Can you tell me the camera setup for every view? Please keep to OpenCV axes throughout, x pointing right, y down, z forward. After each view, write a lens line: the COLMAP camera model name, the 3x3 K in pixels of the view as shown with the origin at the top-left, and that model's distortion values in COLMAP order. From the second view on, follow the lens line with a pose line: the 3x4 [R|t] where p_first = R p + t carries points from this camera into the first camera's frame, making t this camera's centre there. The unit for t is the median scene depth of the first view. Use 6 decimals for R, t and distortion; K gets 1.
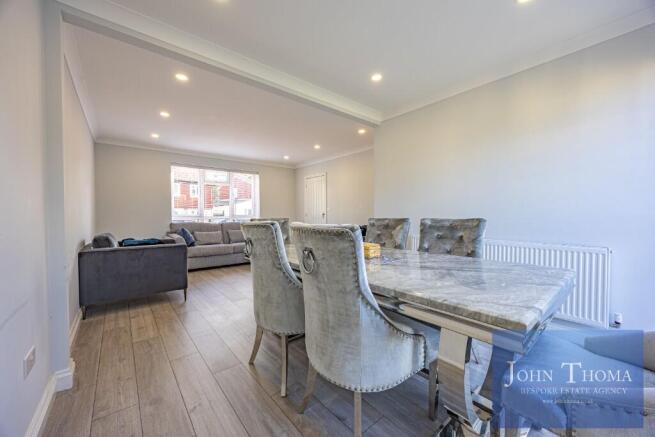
lens RADIAL K [[253.8, 0, 323.9], [0, 253.8, 218.1], [0, 0, 1]] dist [-0.000412, -0.000230]
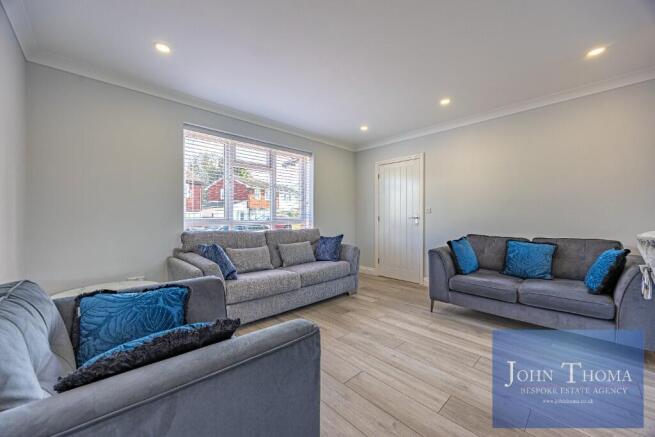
lens RADIAL K [[253.8, 0, 329.3], [0, 253.8, 214.6], [0, 0, 1]] dist [-0.000412, -0.000230]
pose [[0.996611, -0.003402, 0.082183, -0.326478], [0.005311, 0.999721, -0.023021, -0.007379], [-0.082081, 0.023380, 0.996351, 0.417440]]
